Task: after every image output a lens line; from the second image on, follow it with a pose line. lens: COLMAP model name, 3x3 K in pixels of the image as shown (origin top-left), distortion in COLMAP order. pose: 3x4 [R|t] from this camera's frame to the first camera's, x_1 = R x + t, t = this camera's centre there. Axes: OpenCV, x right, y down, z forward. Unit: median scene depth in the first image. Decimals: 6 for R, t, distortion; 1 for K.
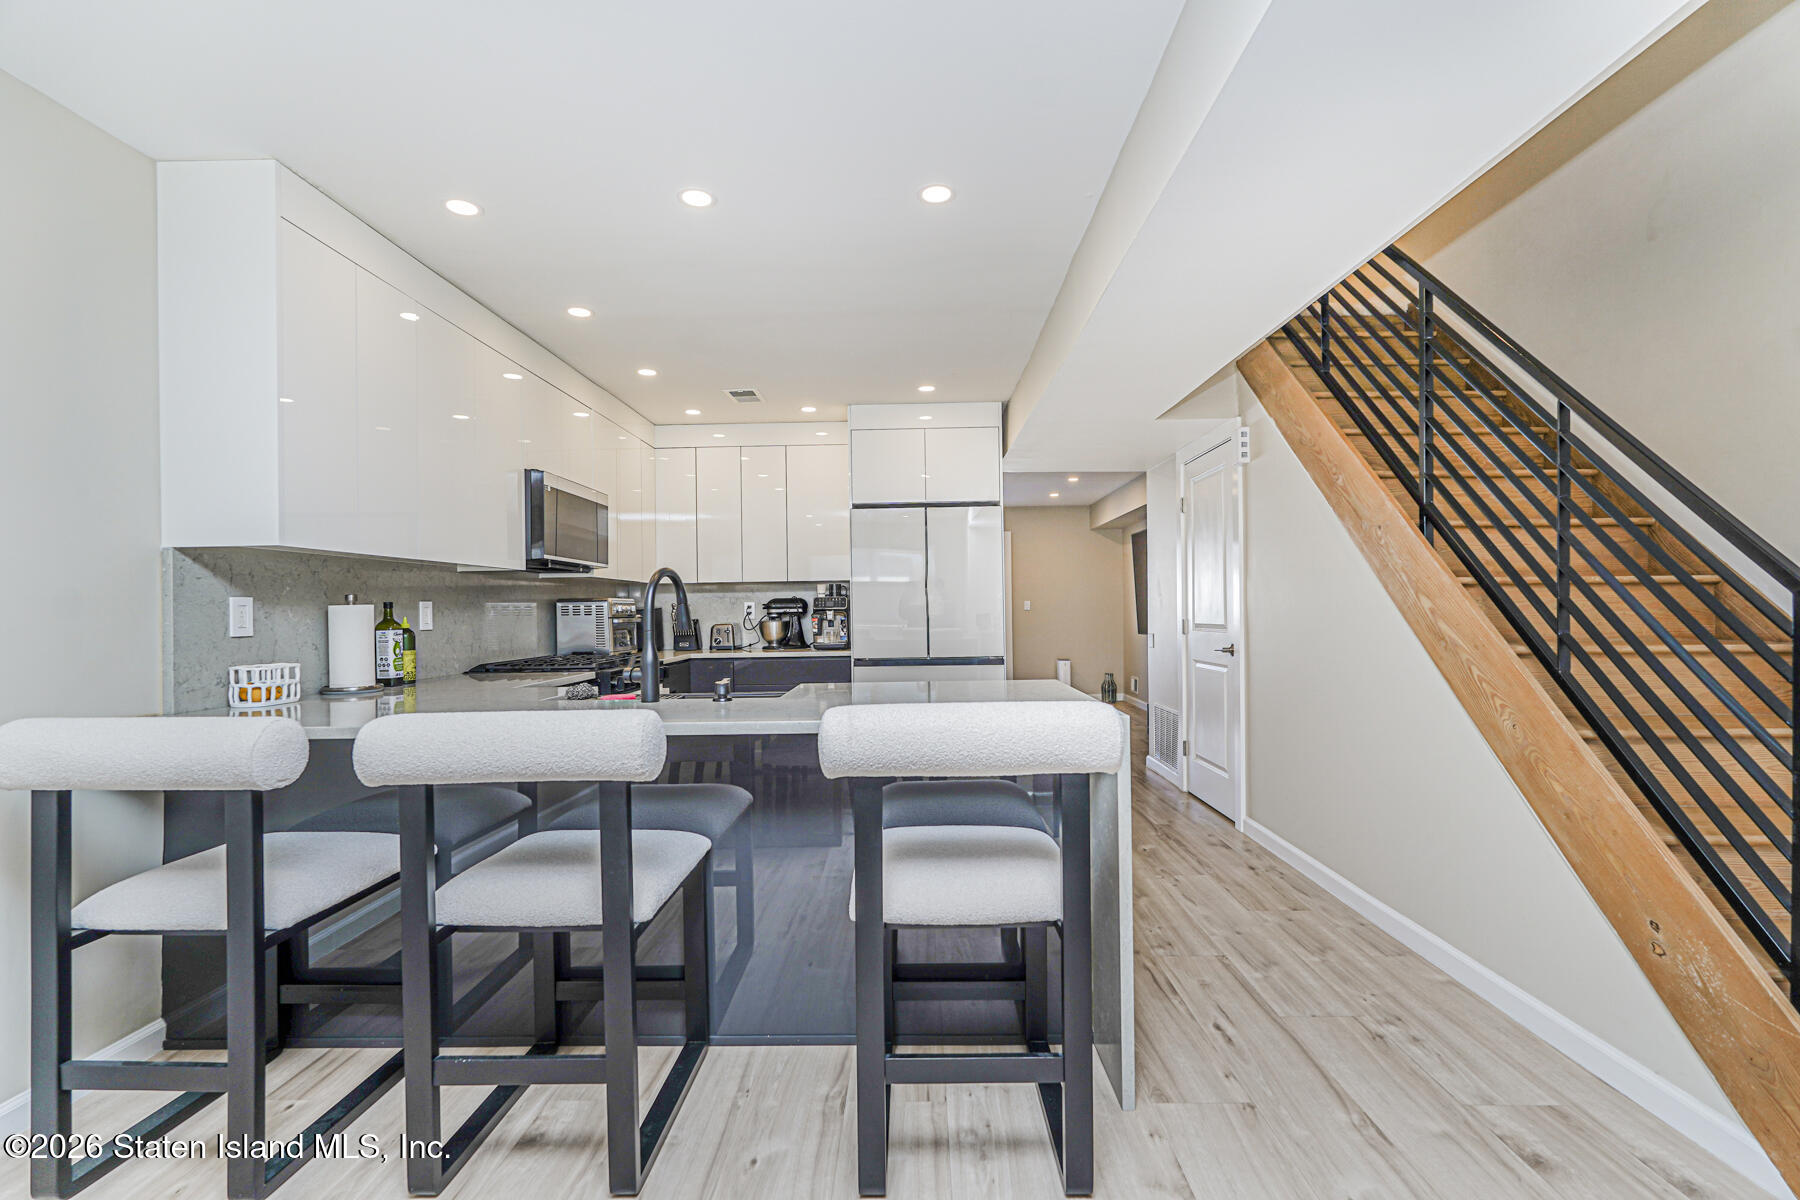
lens RADIAL K [[806.4, 0, 898.9], [0, 806.4, 606.5], [0, 0, 1]] dist [-0.018995, 0.010534]
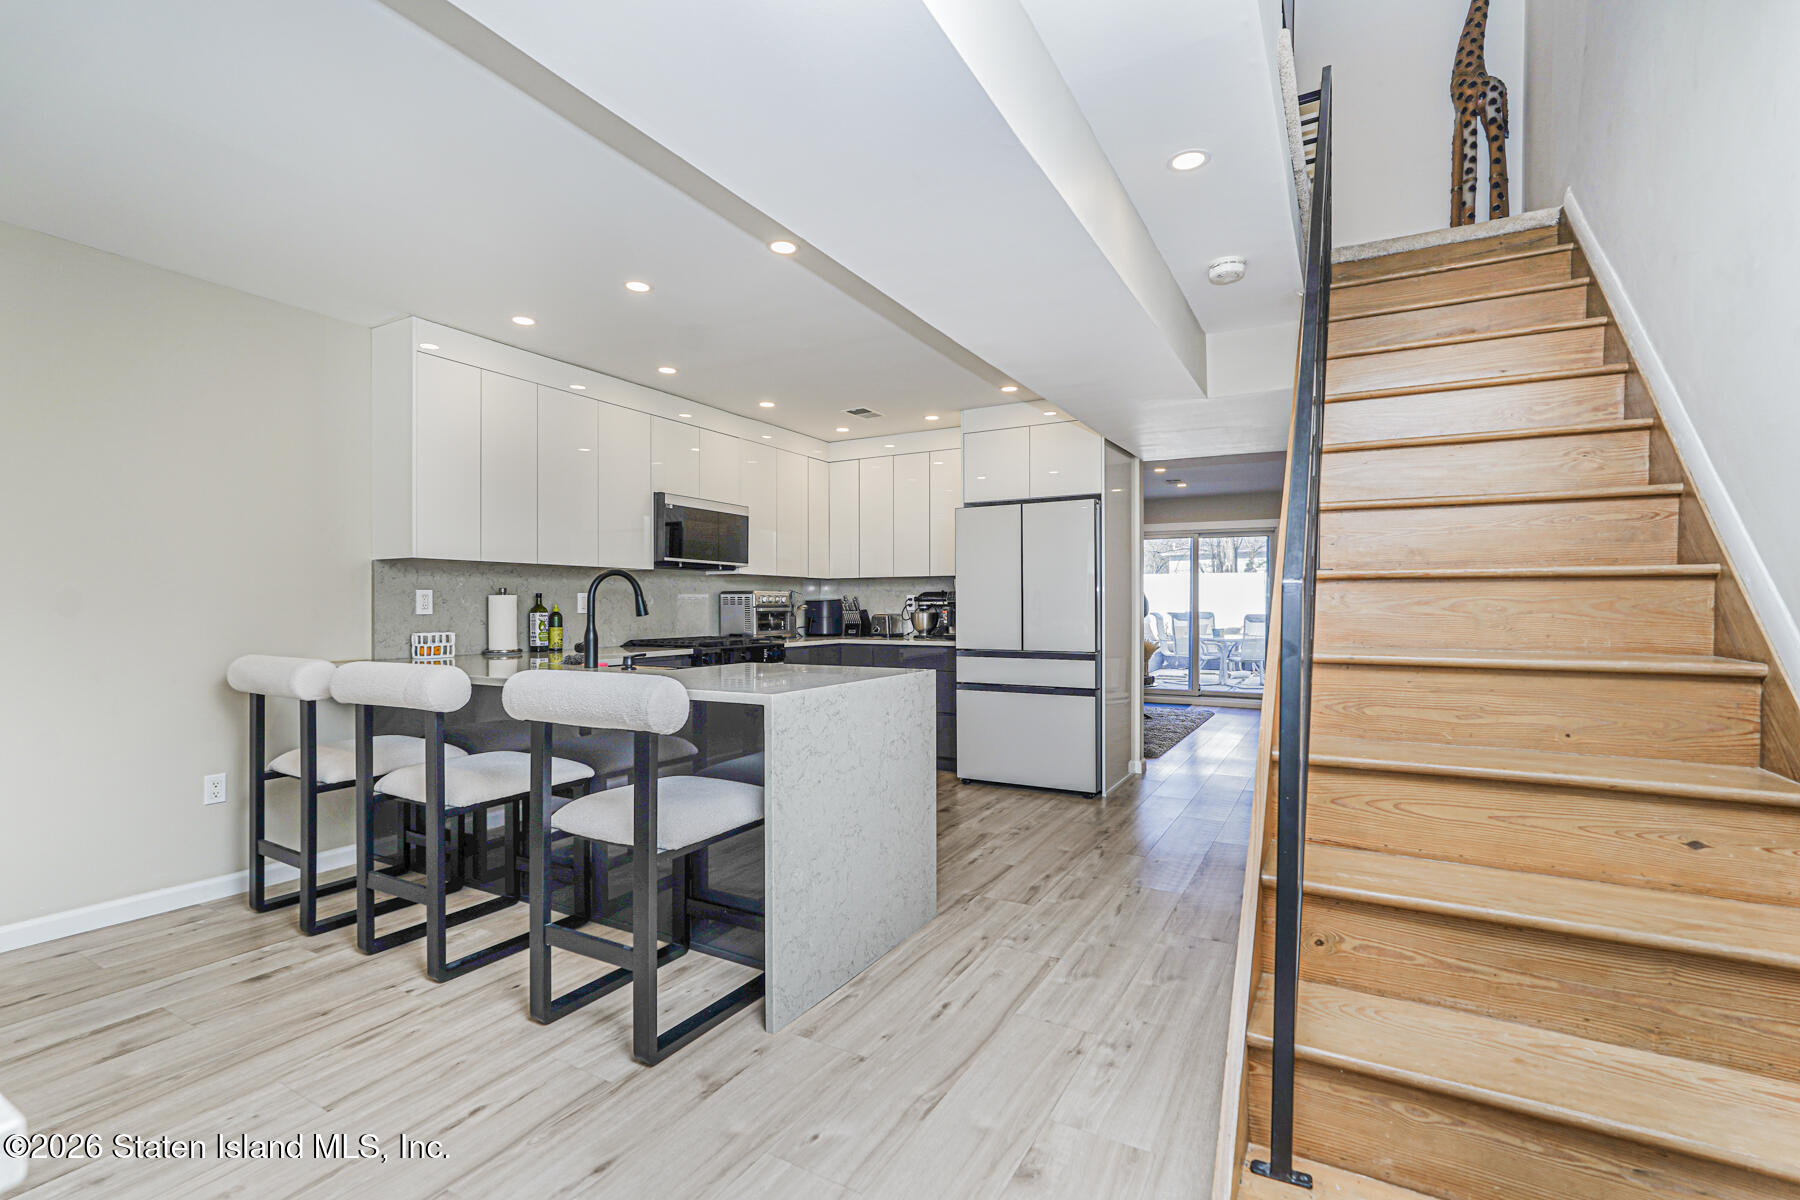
lens RADIAL K [[806.4, 0, 898.9], [0, 806.4, 606.5], [0, 0, 1]] dist [-0.018995, 0.010534]
pose [[0.879842, 0.013834, -0.475065, 0.614810], [-0.009399, 0.999887, 0.011709, -0.004866], [0.475173, -0.005837, 0.879873, 0.038757]]
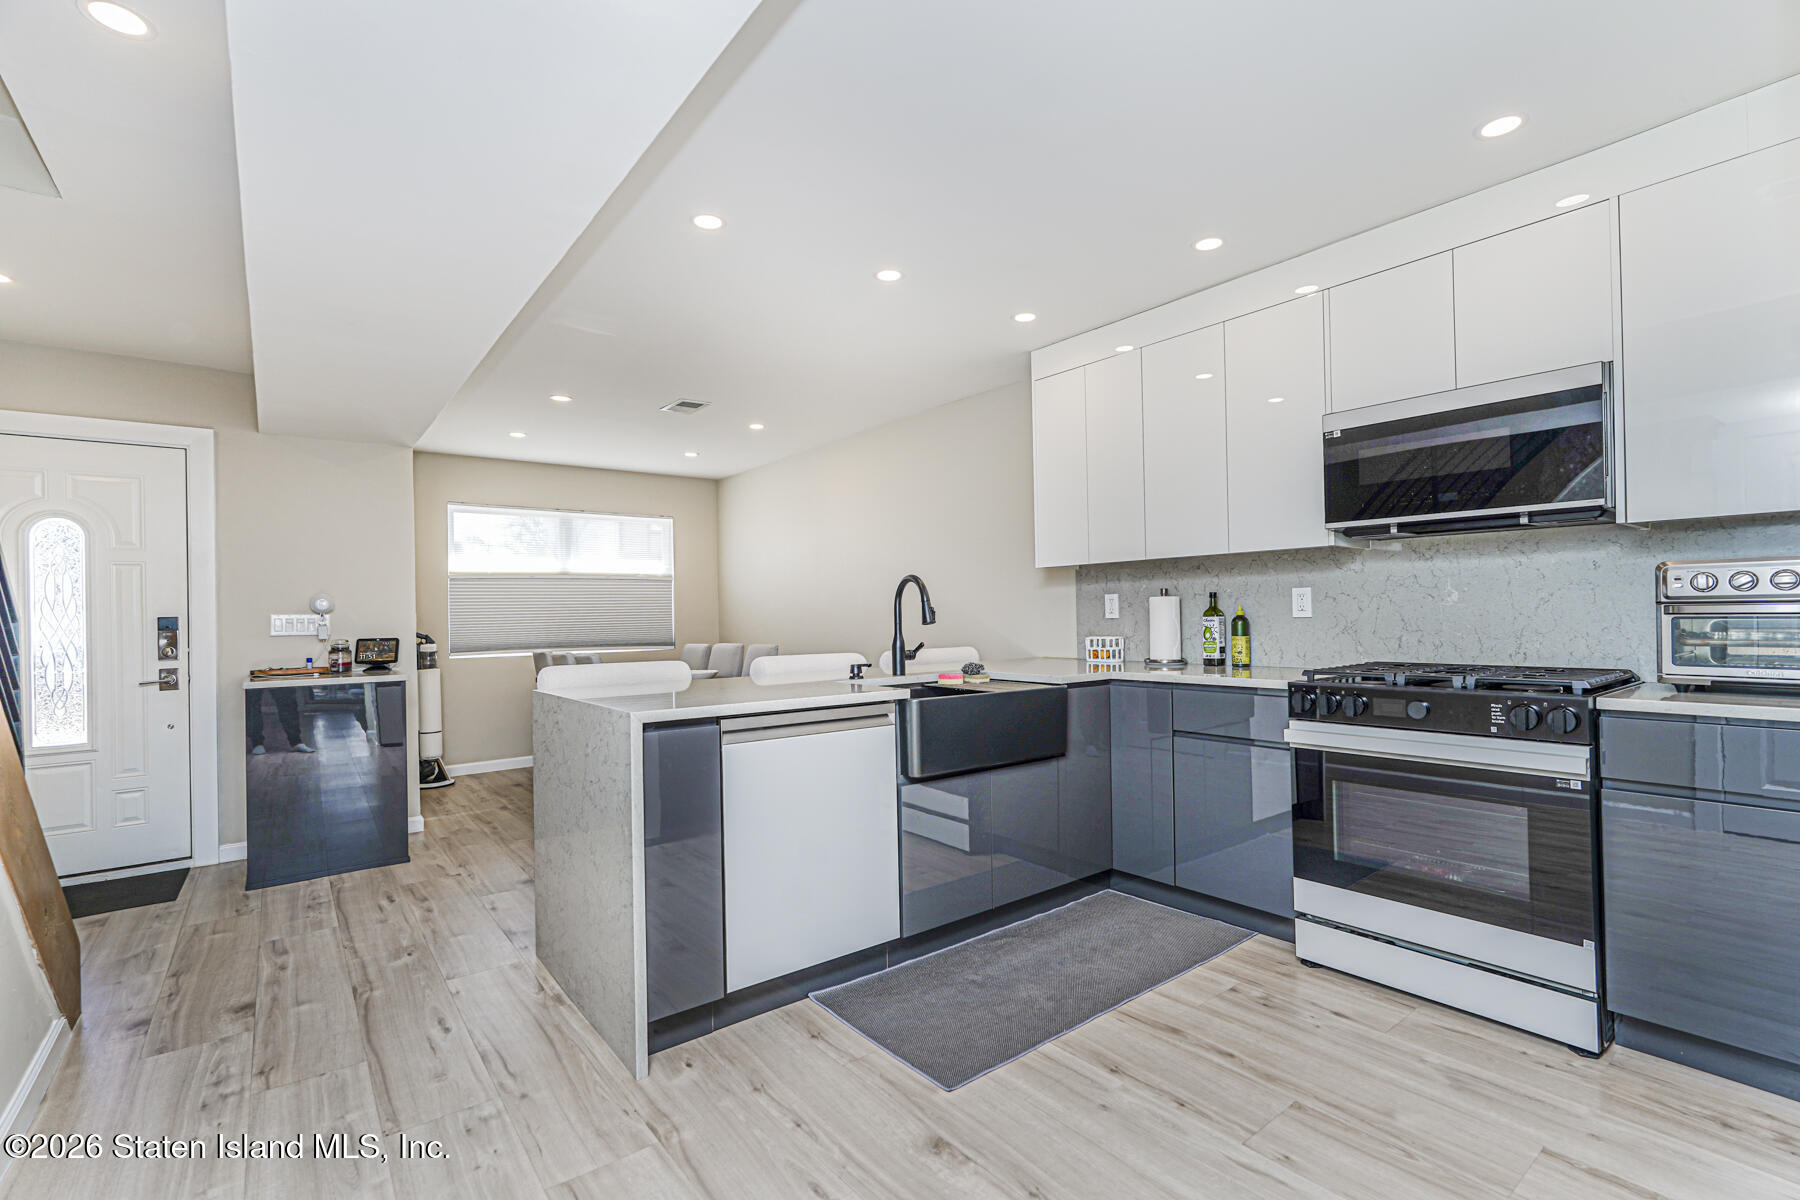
lens RADIAL K [[806.4, 0, 898.9], [0, 806.4, 606.5], [0, 0, 1]] dist [-0.018995, 0.010534]
pose [[-0.772831, 0.021045, -0.634263, 0.433235], [0.030786, 0.999517, -0.004348, 0.006113], [0.633864, -0.022887, -0.773106, 1.594968]]
